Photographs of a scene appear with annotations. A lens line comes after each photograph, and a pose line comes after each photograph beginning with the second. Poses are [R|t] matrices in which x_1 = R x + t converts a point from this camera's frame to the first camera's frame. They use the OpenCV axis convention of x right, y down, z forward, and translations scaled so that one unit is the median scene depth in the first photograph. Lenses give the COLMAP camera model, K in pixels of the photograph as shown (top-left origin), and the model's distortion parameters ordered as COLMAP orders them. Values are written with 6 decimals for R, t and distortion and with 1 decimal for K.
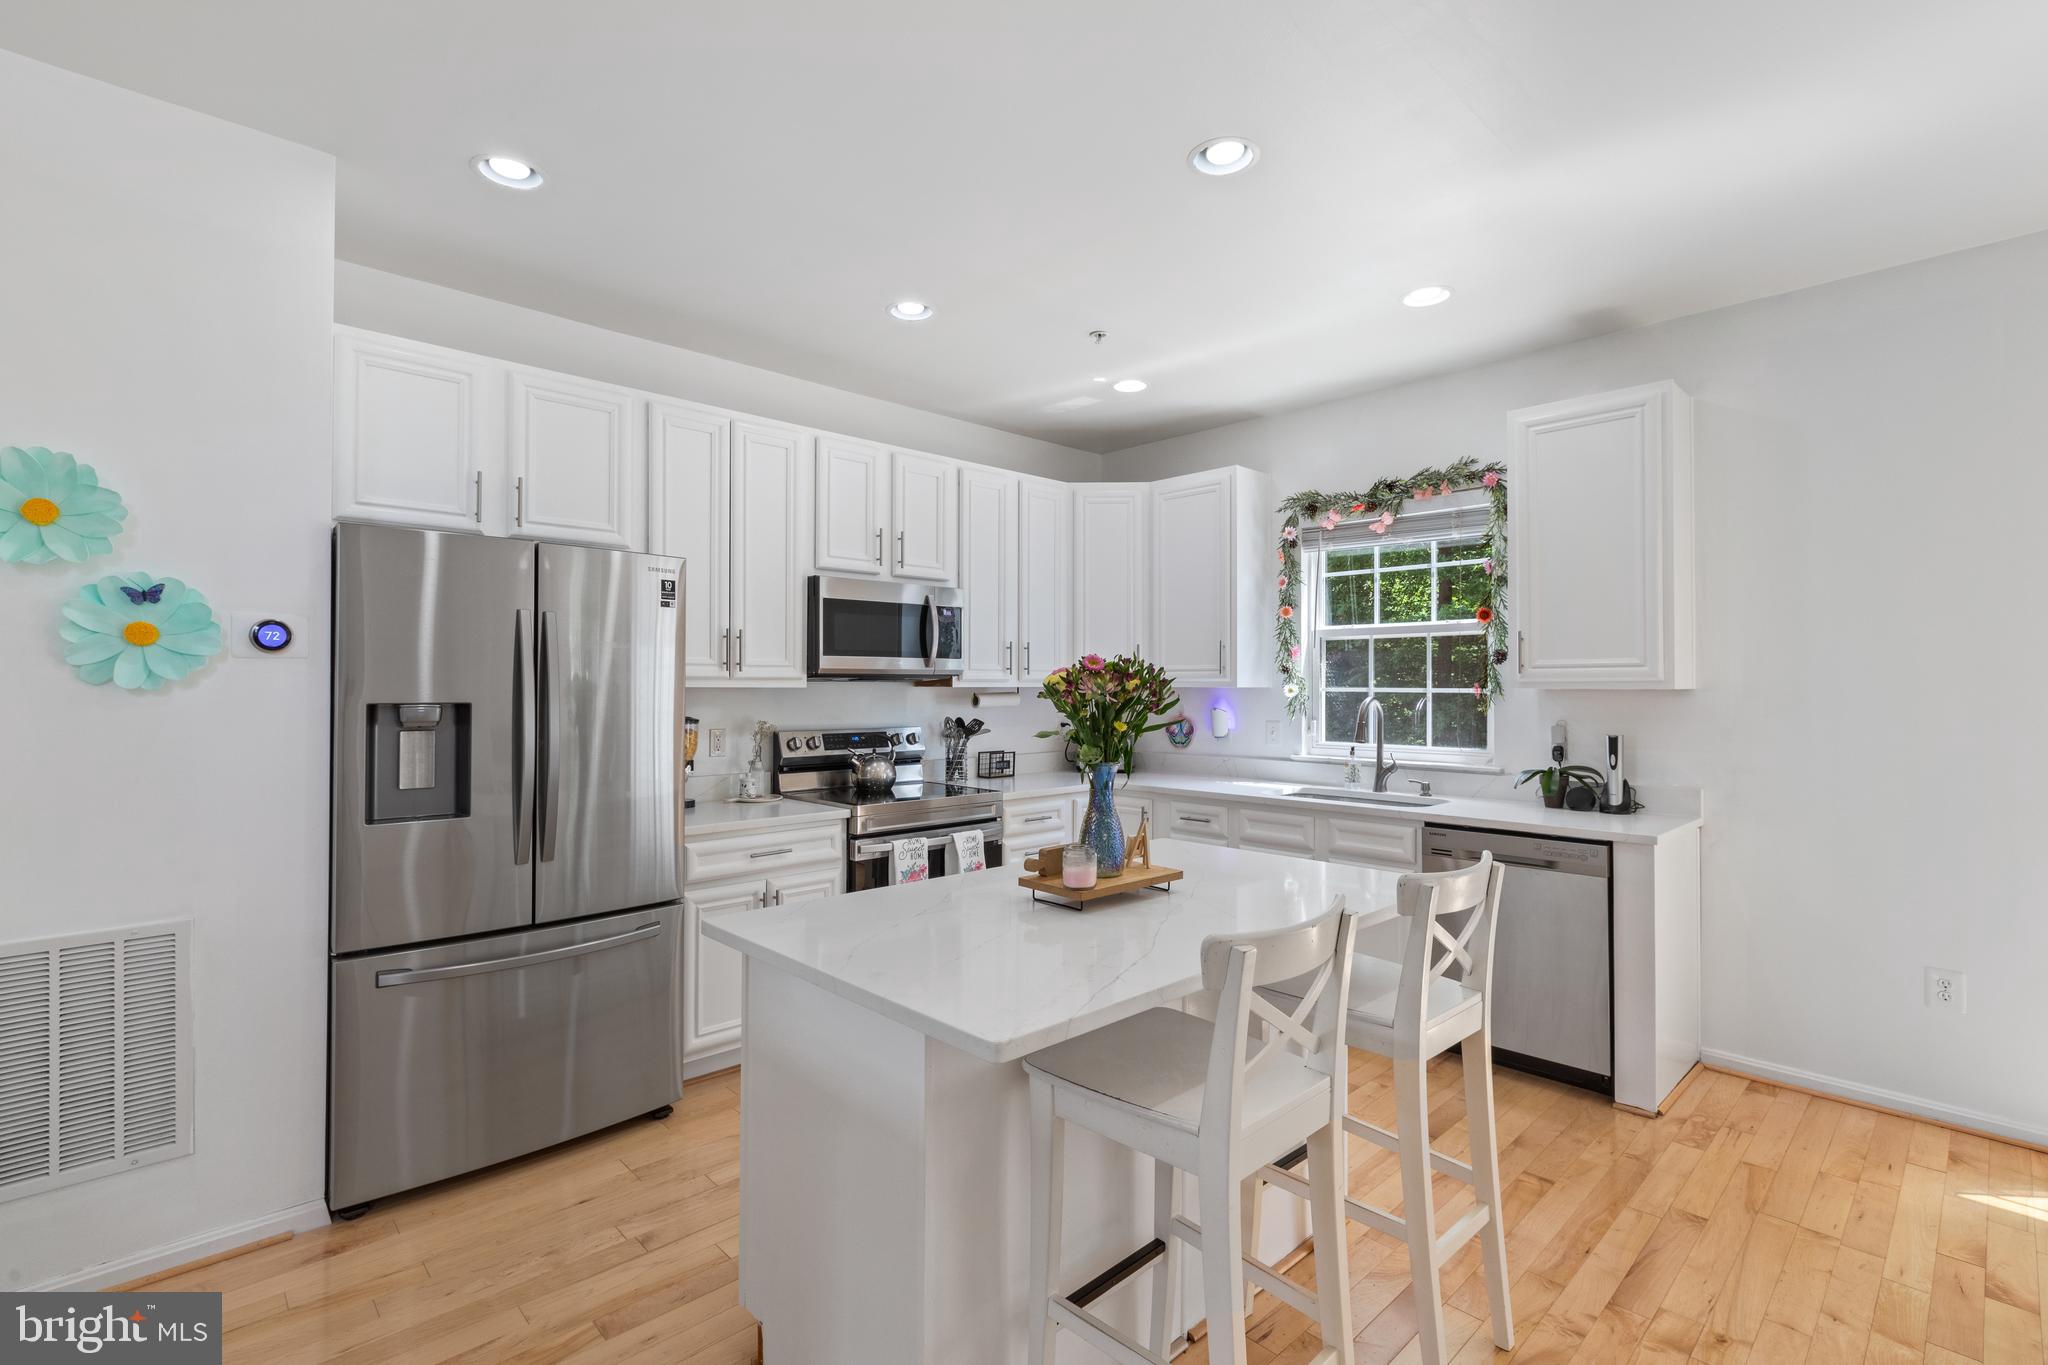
lens RADIAL K [[927.0, 0, 1026.0], [0, 927.0, 679.2], [0, 0, 1]] dist [0.004717, -0.001384]
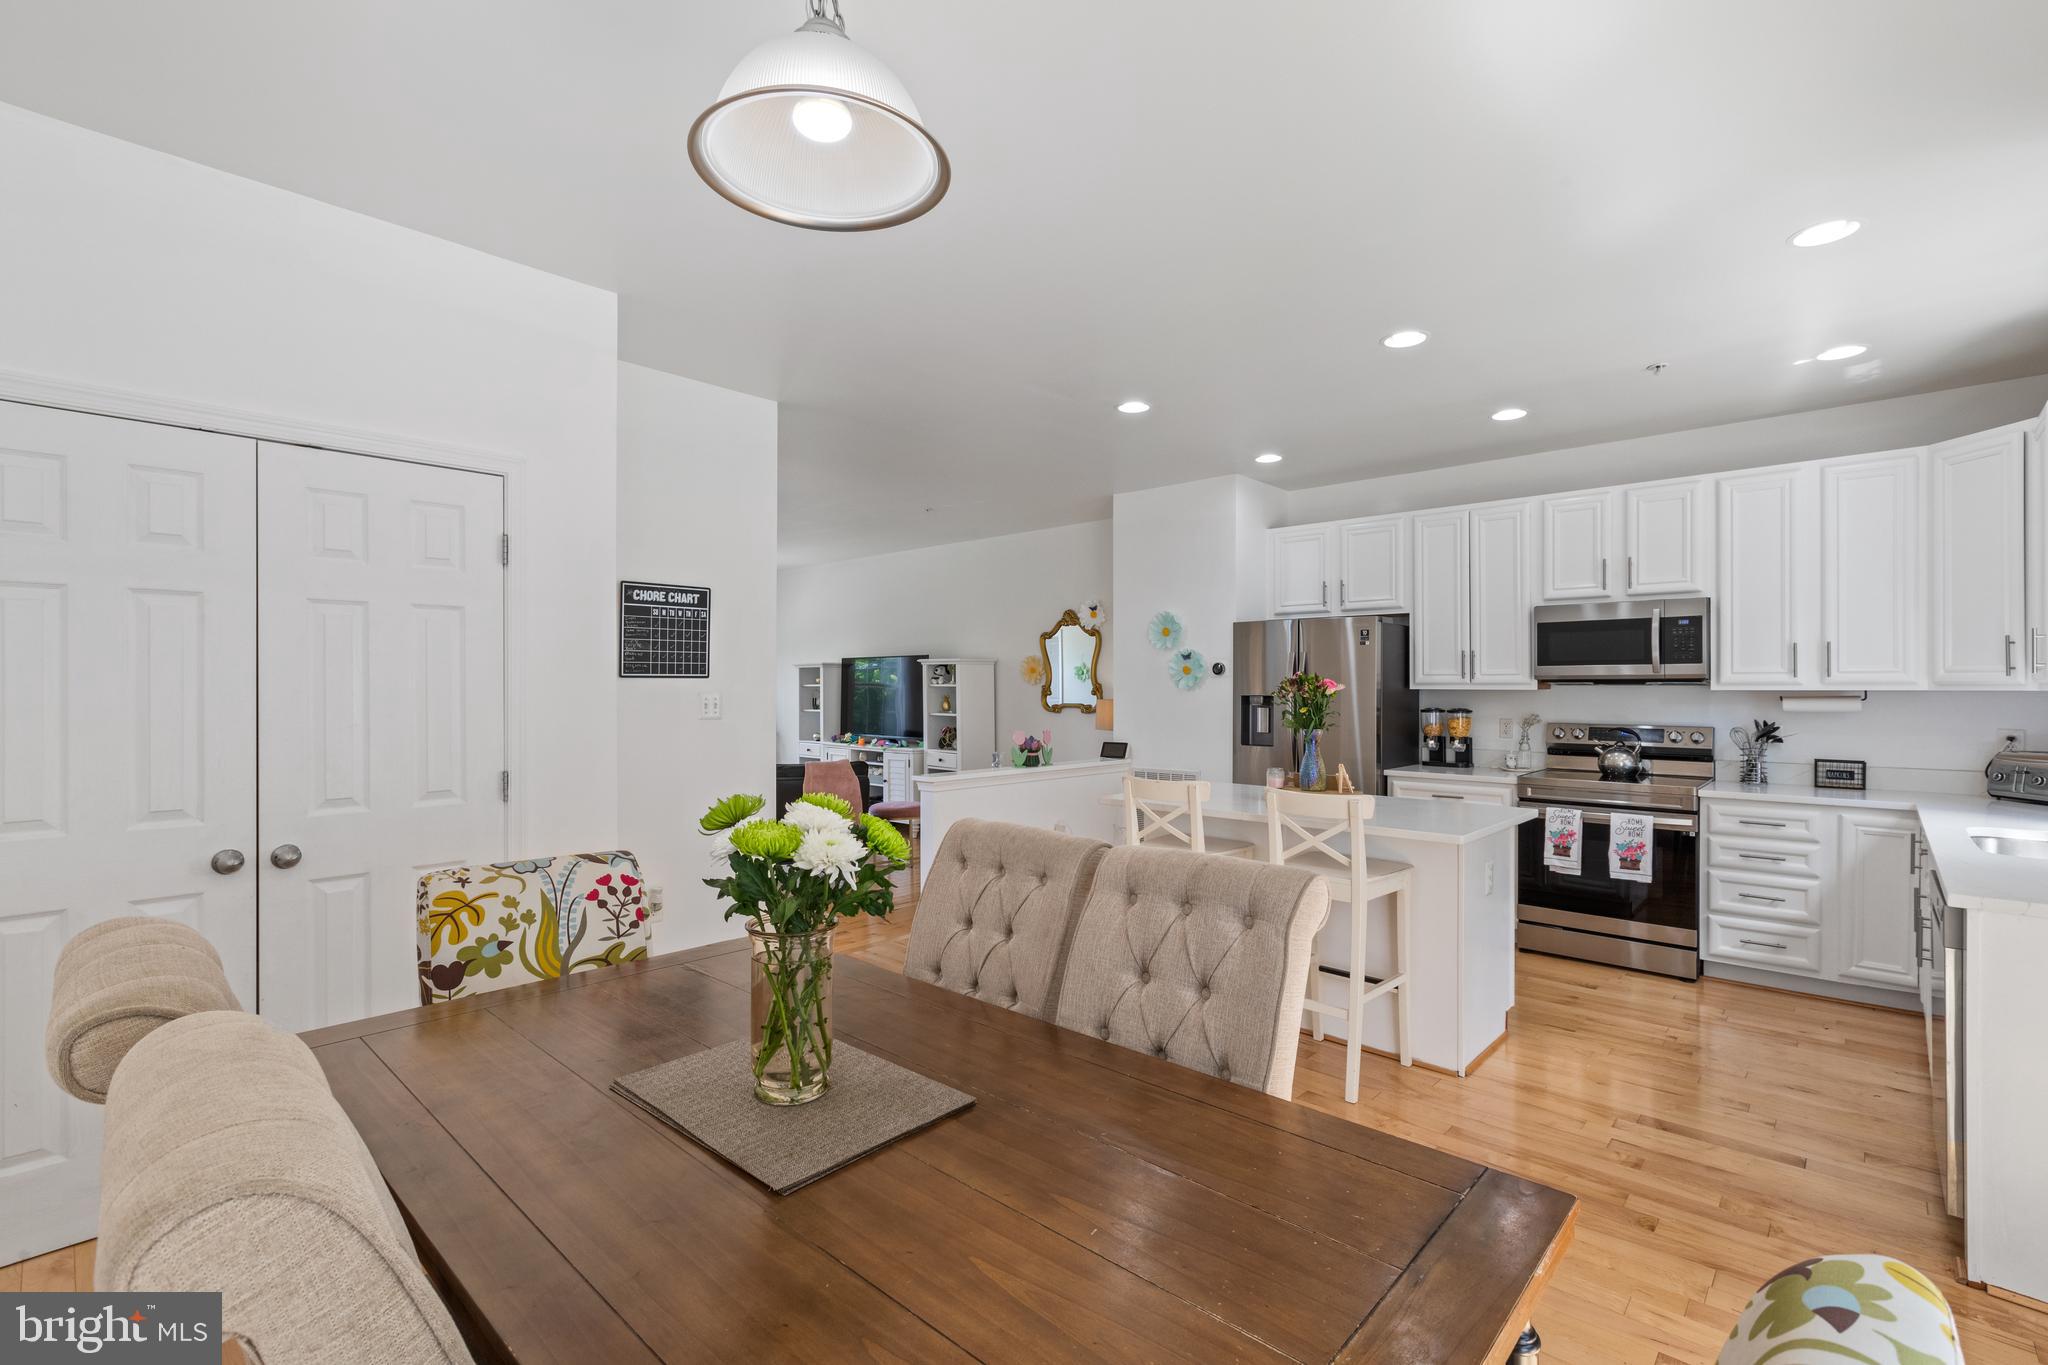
lens RADIAL K [[927.0, 0, 1022.7], [0, 927.0, 686.2], [0, 0, 1]] dist [0.004717, -0.001384]
pose [[0.056888, -0.002190, -0.998378, 0.981633], [0.005050, 0.999985, -0.001906, 0.002553], [0.998368, -0.004933, 0.056898, 0.168179]]
